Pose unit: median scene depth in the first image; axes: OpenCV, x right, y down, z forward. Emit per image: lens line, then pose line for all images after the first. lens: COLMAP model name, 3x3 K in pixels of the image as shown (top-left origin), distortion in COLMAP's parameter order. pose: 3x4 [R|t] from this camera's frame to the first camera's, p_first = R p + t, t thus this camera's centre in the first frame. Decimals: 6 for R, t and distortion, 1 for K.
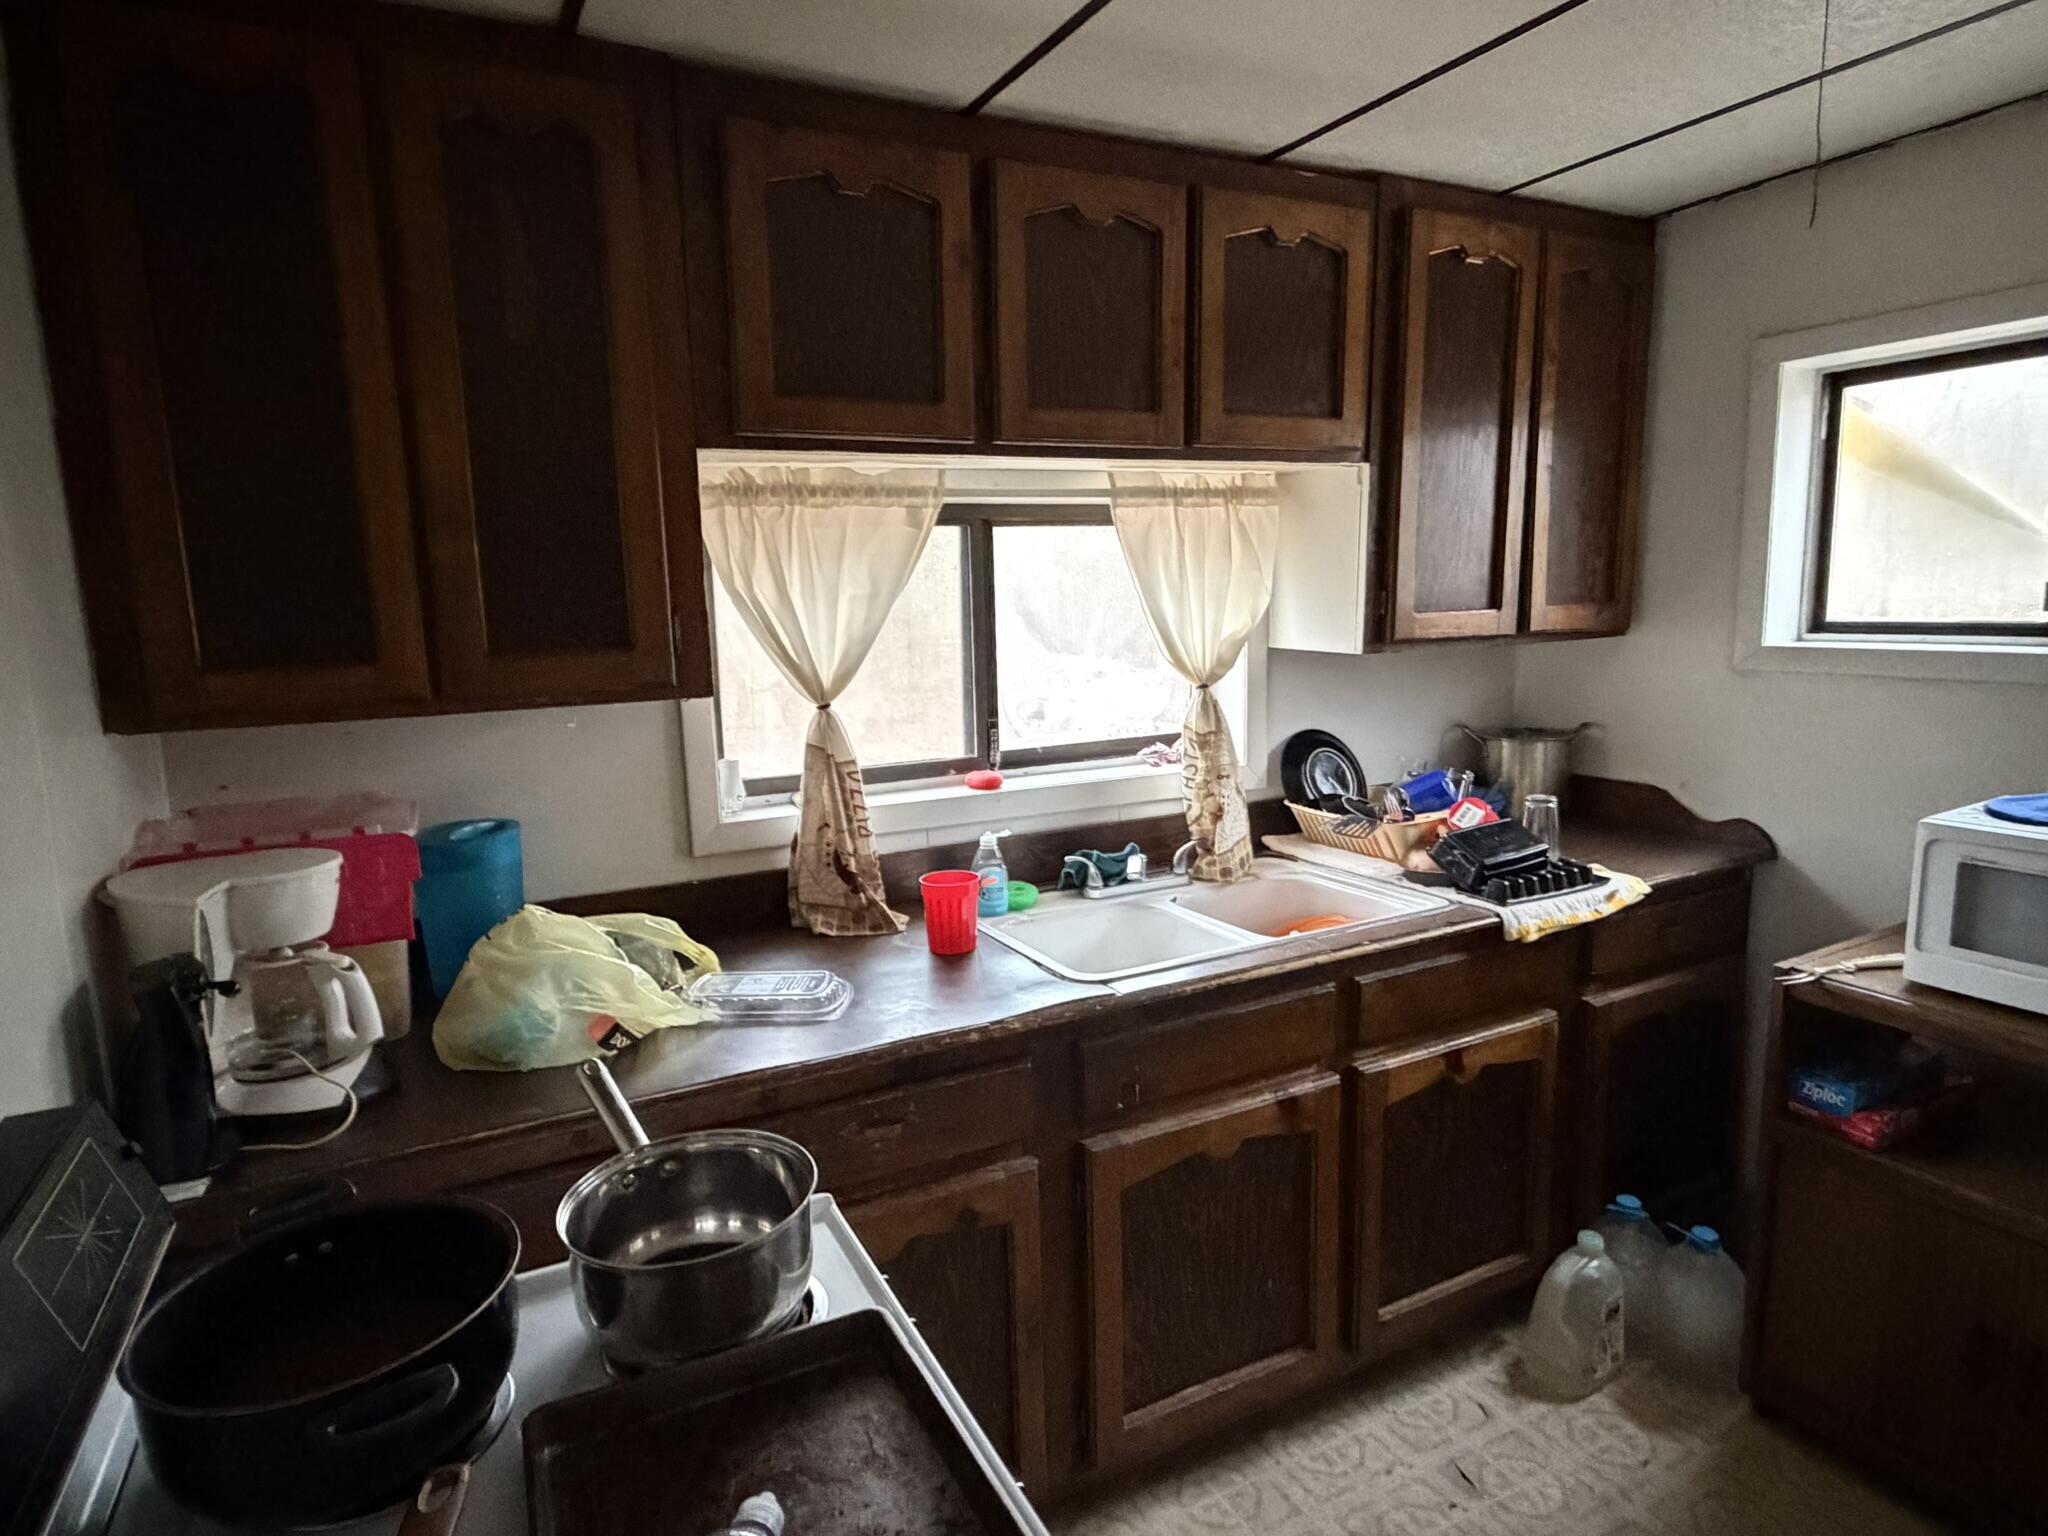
lens RADIAL K [[1150.0, 0, 1006.1], [0, 1150.0, 755.6], [0, 0, 1]] dist [-0.010599, -0.001500]
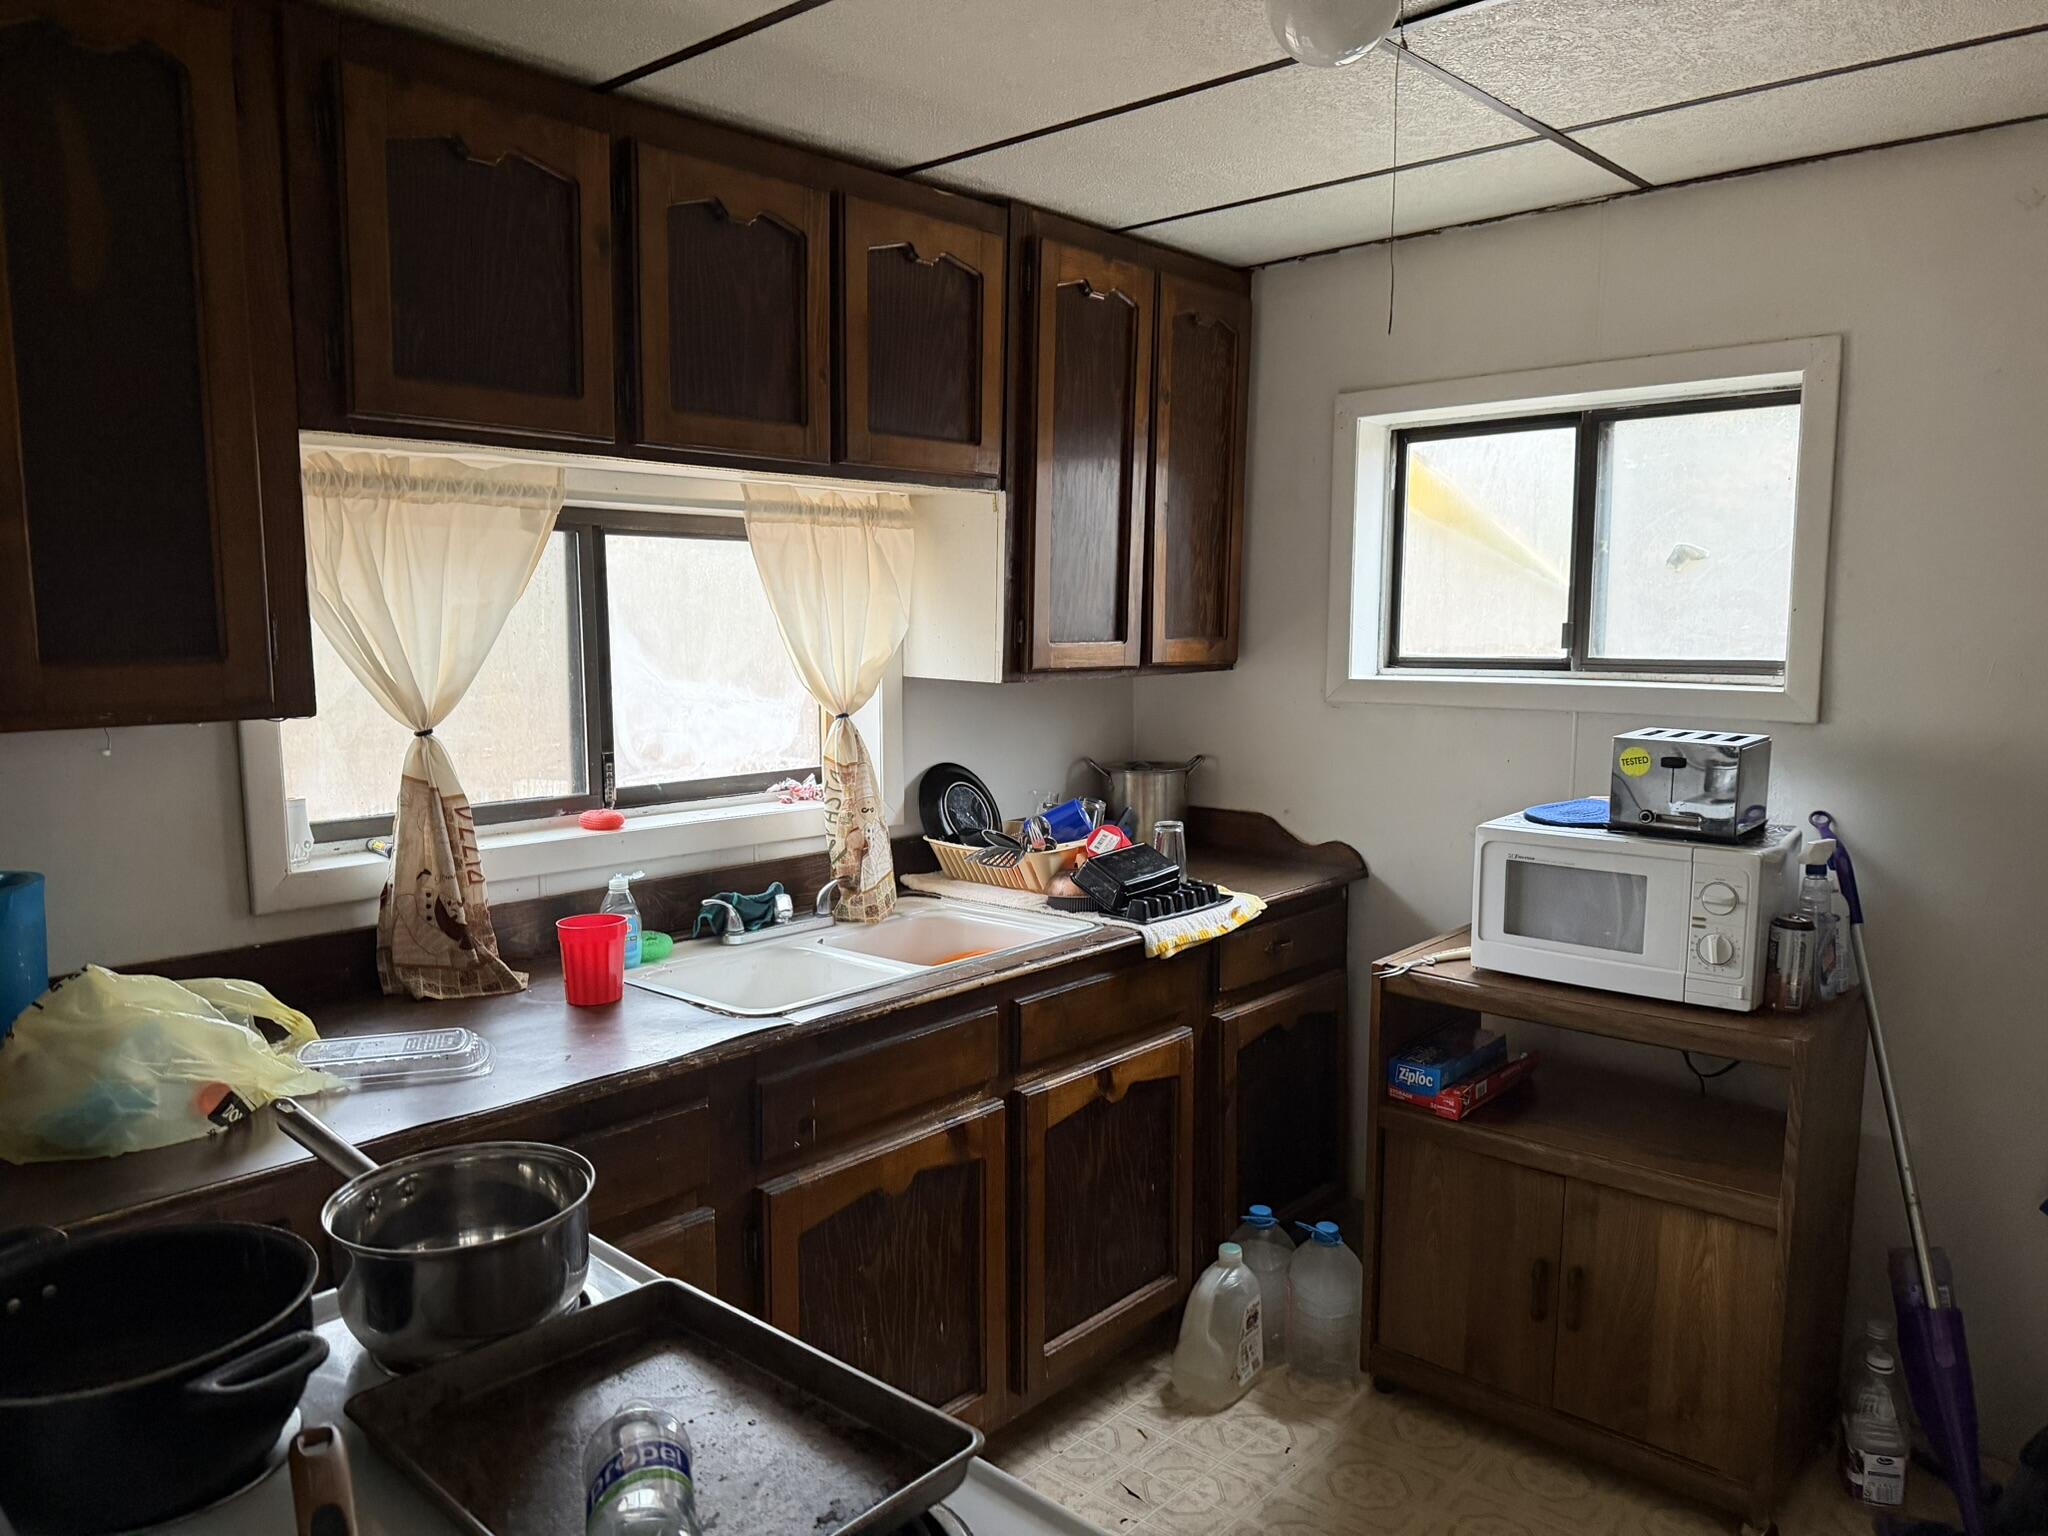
lens RADIAL K [[1444.0, 0, 1018.7], [0, 1444.0, 775.2], [0, 0, 1]] dist [0.060513, -0.068873]
pose [[0.933571, -0.011841, 0.358198, -0.133159], [0.025762, 0.999086, -0.034116, 0.037091], [-0.357466, 0.041077, 0.933022, -0.174269]]
